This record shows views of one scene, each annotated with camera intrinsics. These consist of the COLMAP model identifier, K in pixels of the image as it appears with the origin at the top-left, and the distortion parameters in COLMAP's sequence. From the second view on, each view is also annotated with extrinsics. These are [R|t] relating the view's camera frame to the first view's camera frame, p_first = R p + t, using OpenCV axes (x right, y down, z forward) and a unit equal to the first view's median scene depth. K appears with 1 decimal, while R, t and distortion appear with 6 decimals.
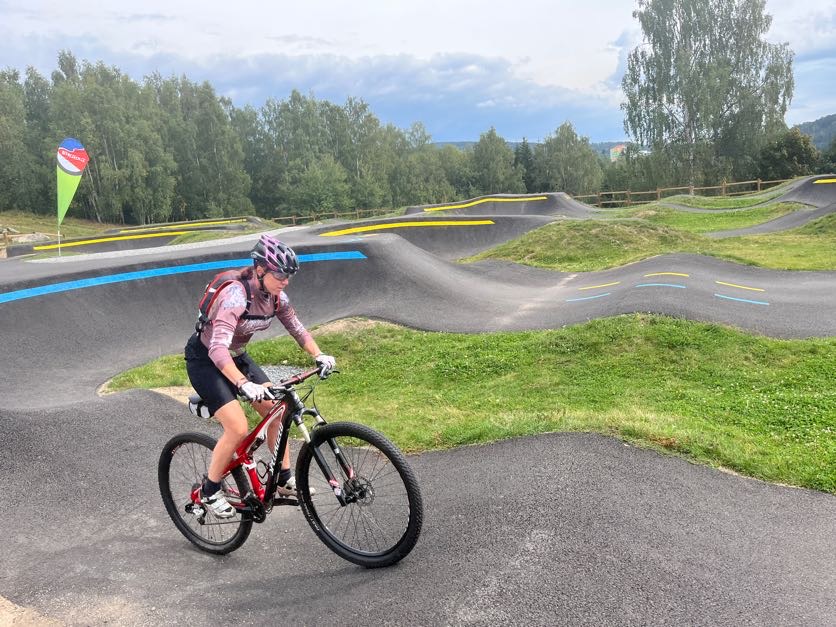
lens RADIAL K [[642.8, 0, 421.7], [0, 642.8, 311.1], [0, 0, 1]] dist [0.073106, -0.097604]
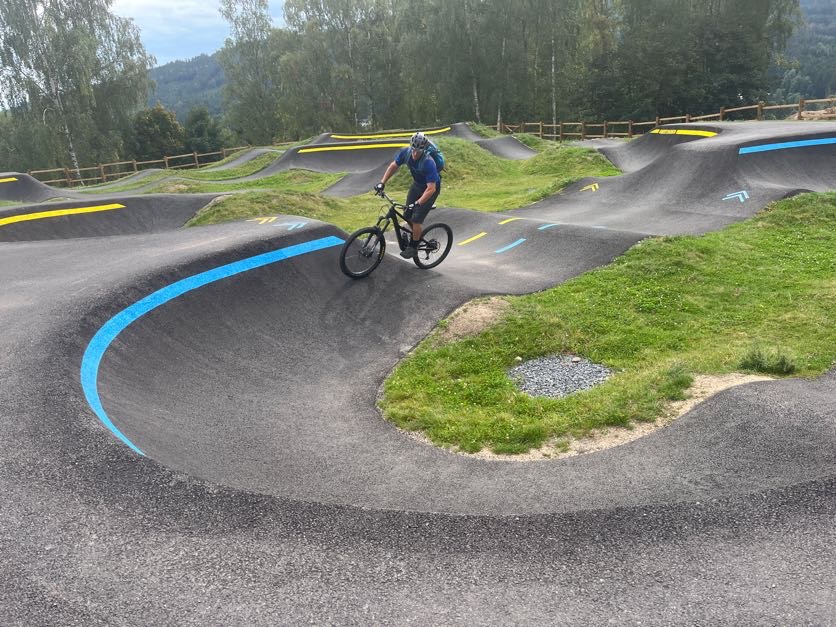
lens RADIAL K [[642.8, 0, 413.0], [0, 642.8, 319.8], [0, 0, 1]] dist [0.073106, -0.097604]
pose [[0.496125, -0.236902, 0.835306, -0.252471], [0.201651, 0.967189, 0.154537, -0.033354], [-0.844510, 0.091770, 0.527619, 0.181982]]
